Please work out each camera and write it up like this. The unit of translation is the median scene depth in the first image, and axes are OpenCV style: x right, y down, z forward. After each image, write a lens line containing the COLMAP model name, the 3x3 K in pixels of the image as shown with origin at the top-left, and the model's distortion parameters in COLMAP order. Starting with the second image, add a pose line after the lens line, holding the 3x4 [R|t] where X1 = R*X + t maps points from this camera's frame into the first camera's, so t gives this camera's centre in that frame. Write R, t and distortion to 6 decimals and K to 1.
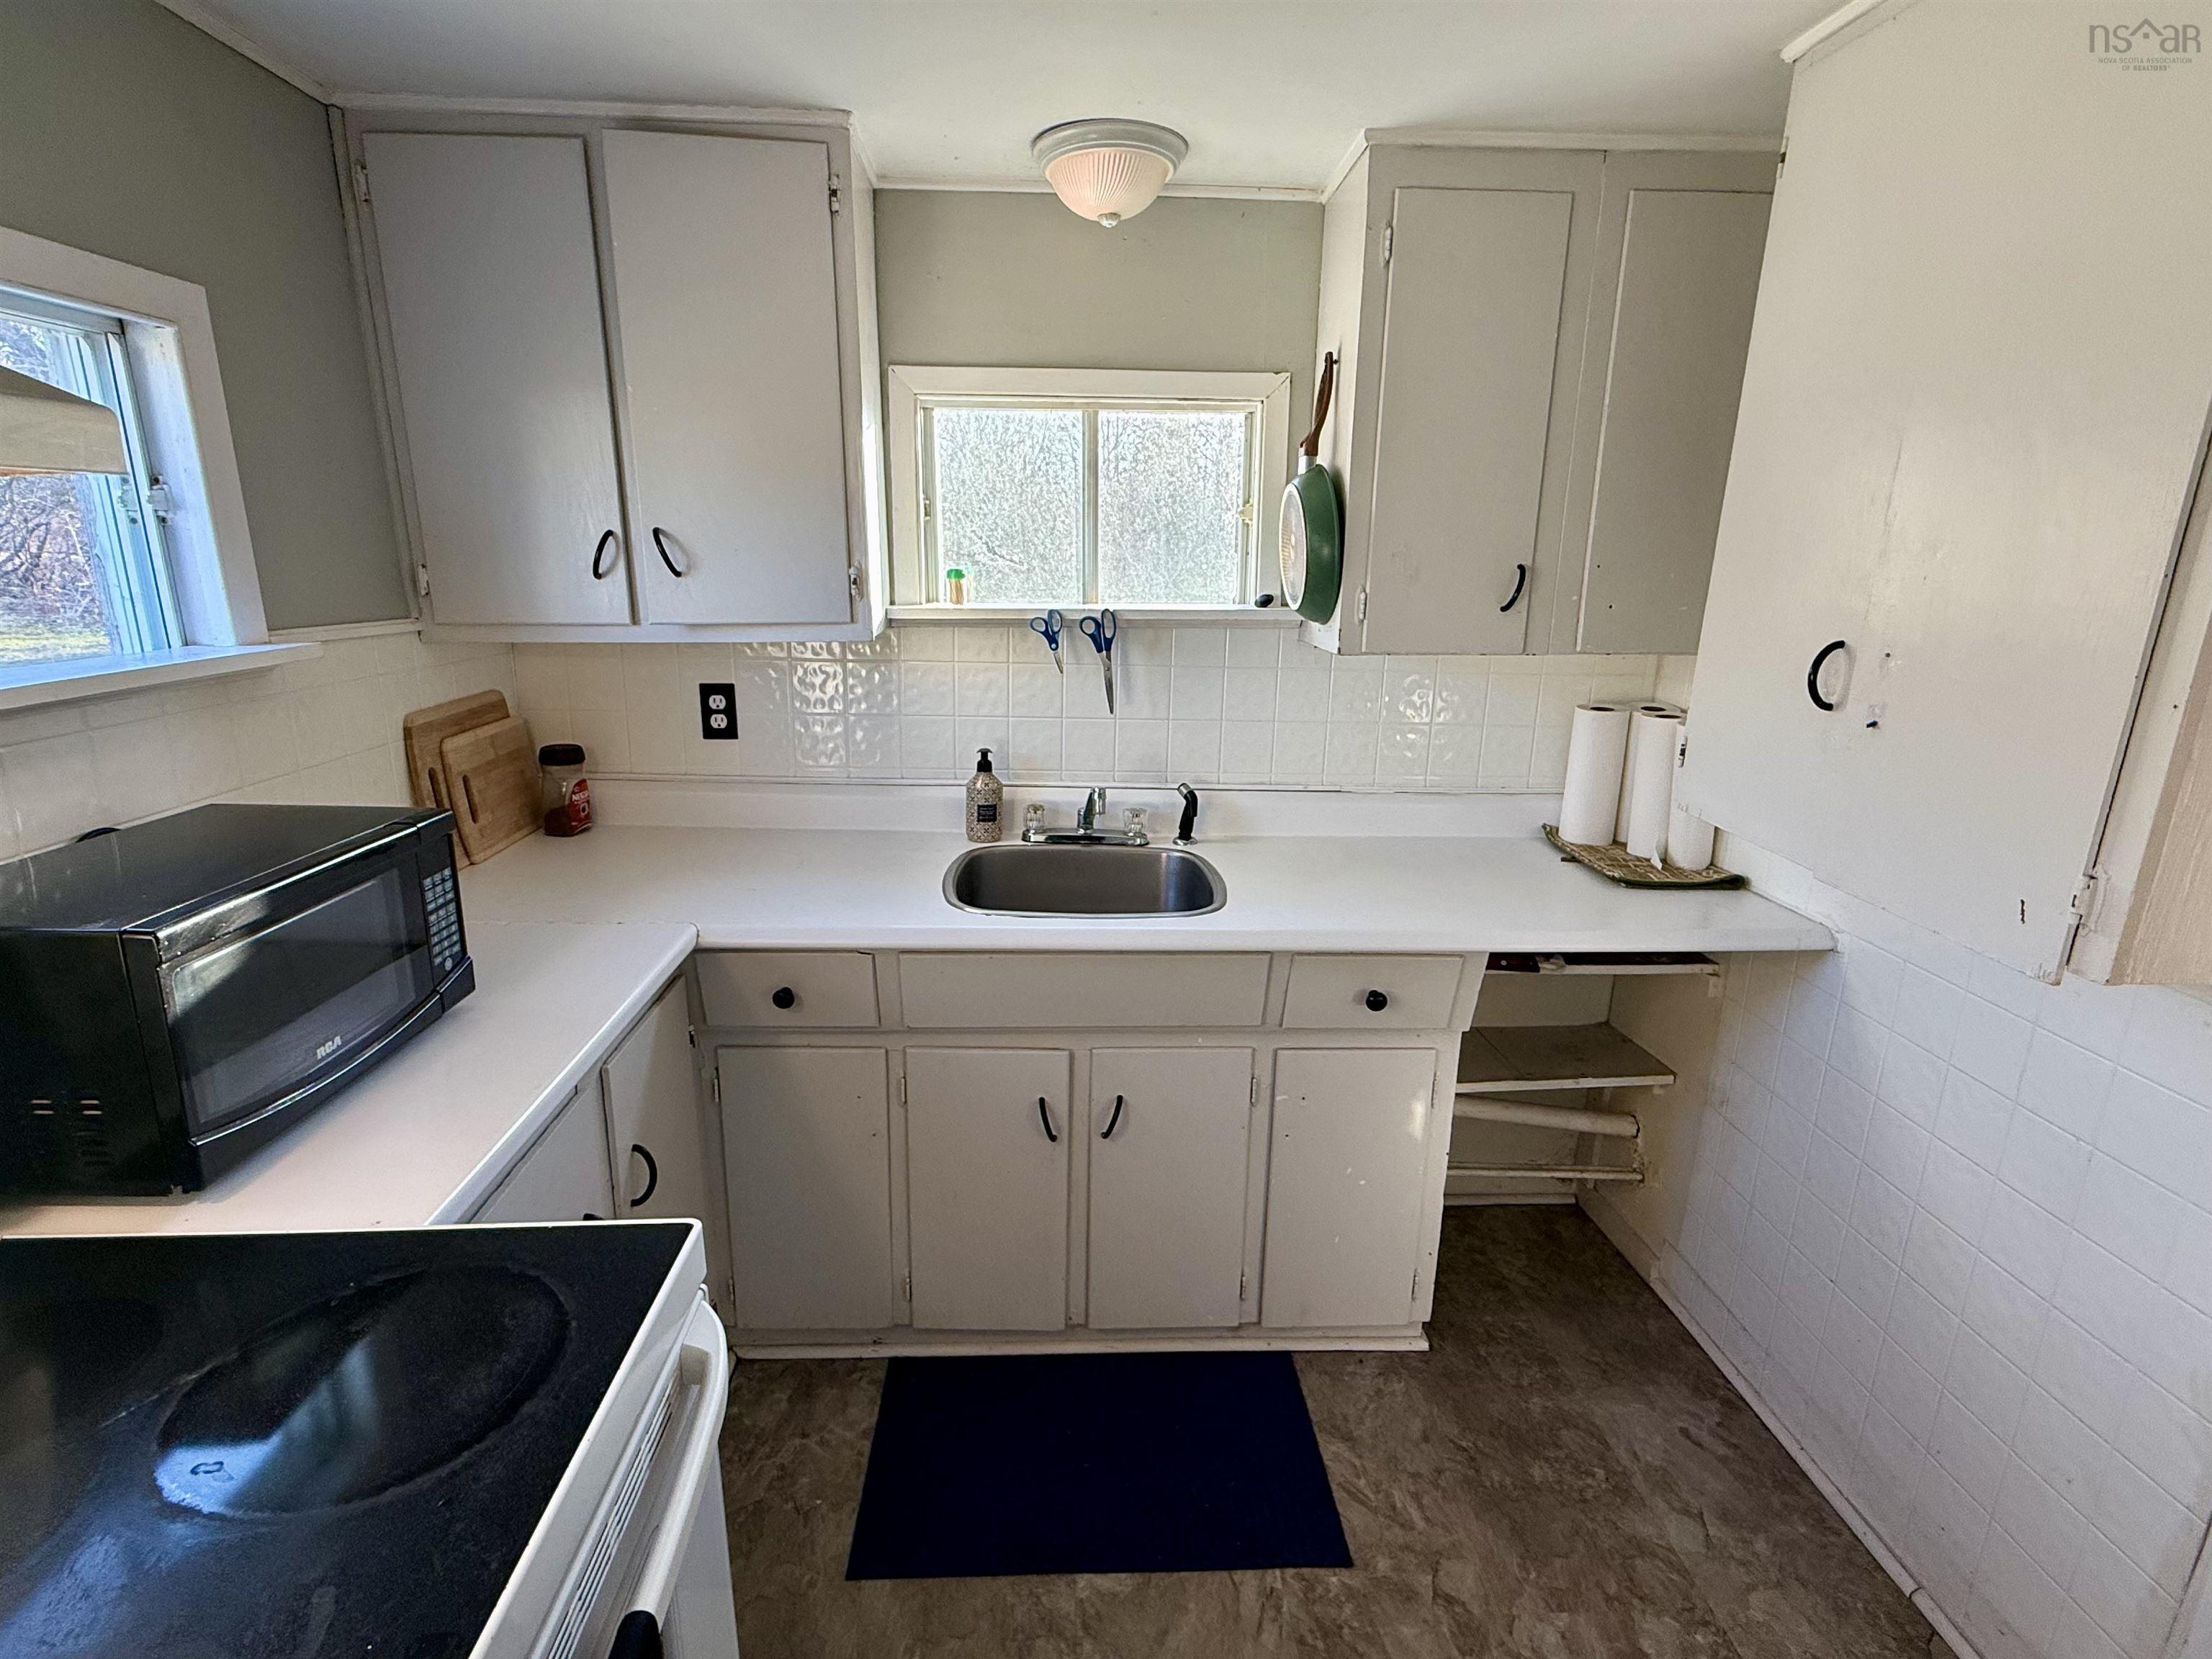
lens RADIAL K [[1100.5, 0, 1104.5], [0, 1100.5, 844.0], [0, 0, 1]] dist [0.003687, -0.001931]
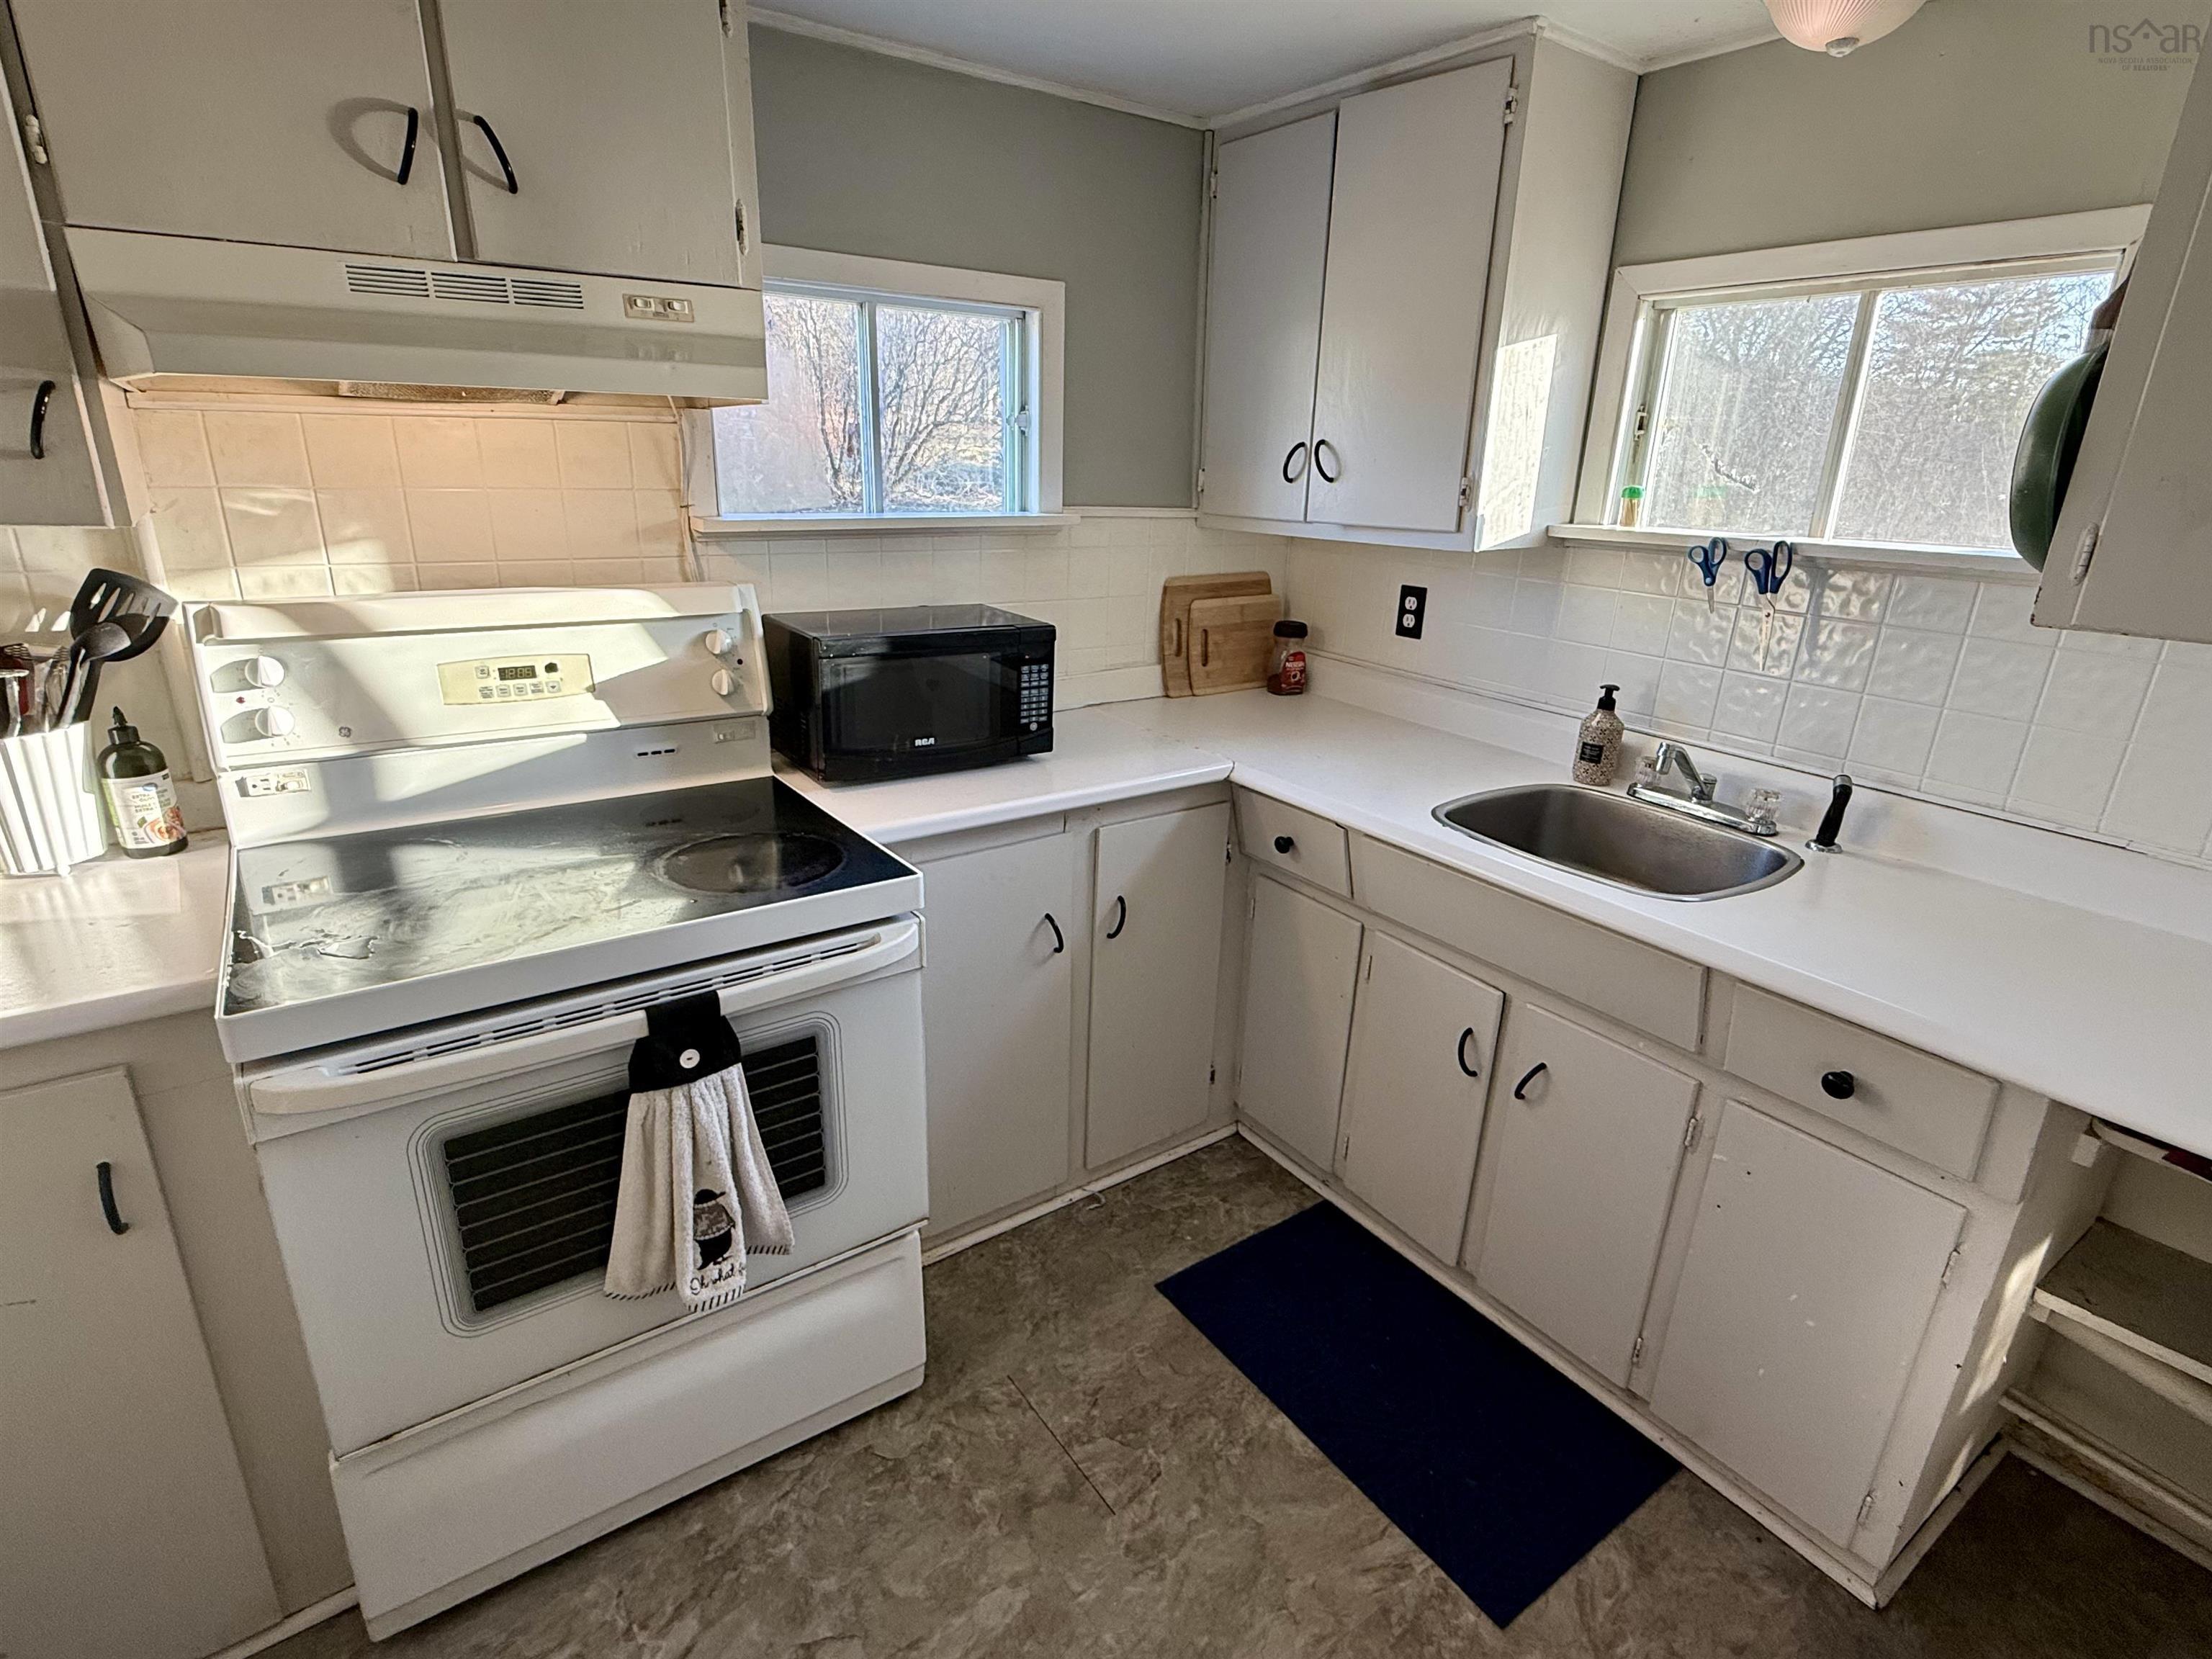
lens RADIAL K [[1100.5, 0, 1100.9], [0, 1100.5, 849.3], [0, 0, 1]] dist [0.003687, -0.001931]
pose [[0.534063, 0.290381, -0.794012, 0.510577], [-0.244449, 0.952088, 0.183772, -0.023162], [0.809334, 0.095950, 0.579459, 0.145979]]
